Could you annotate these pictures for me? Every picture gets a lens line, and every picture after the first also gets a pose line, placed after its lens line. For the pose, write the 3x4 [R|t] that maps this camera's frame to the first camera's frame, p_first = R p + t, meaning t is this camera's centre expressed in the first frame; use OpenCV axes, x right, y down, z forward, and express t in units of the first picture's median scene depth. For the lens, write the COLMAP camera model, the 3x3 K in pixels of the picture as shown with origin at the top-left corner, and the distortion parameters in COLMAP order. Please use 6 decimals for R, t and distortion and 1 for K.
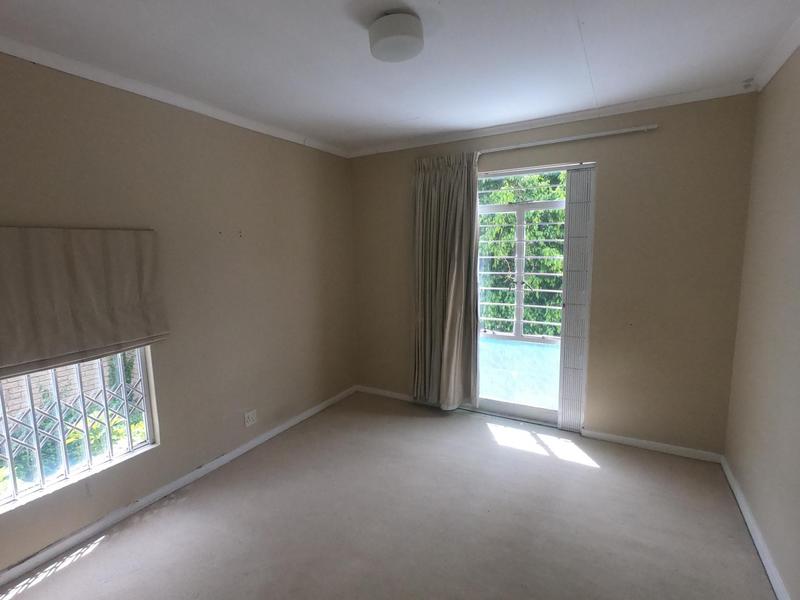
lens RADIAL K [[398.3, 0, 397.4], [0, 398.3, 304.4], [0, 0, 1]] dist [0.001975, 0.001617]
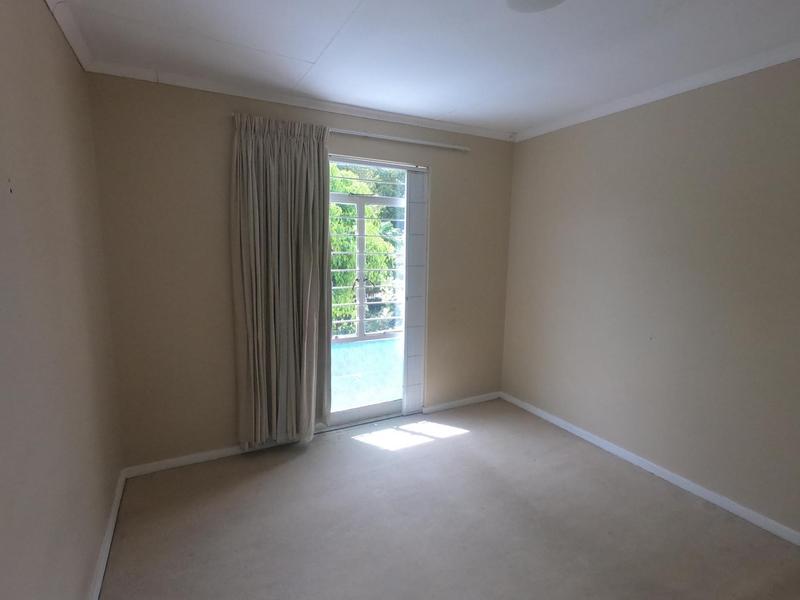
lens RADIAL K [[398.3, 0, 397.4], [0, 398.3, 304.4], [0, 0, 1]] dist [0.001975, 0.001617]
pose [[0.536176, -0.101488, 0.837983, -0.454314], [0.095740, 0.993651, 0.059083, -0.044474], [-0.838659, 0.048550, 0.542489, 0.422088]]
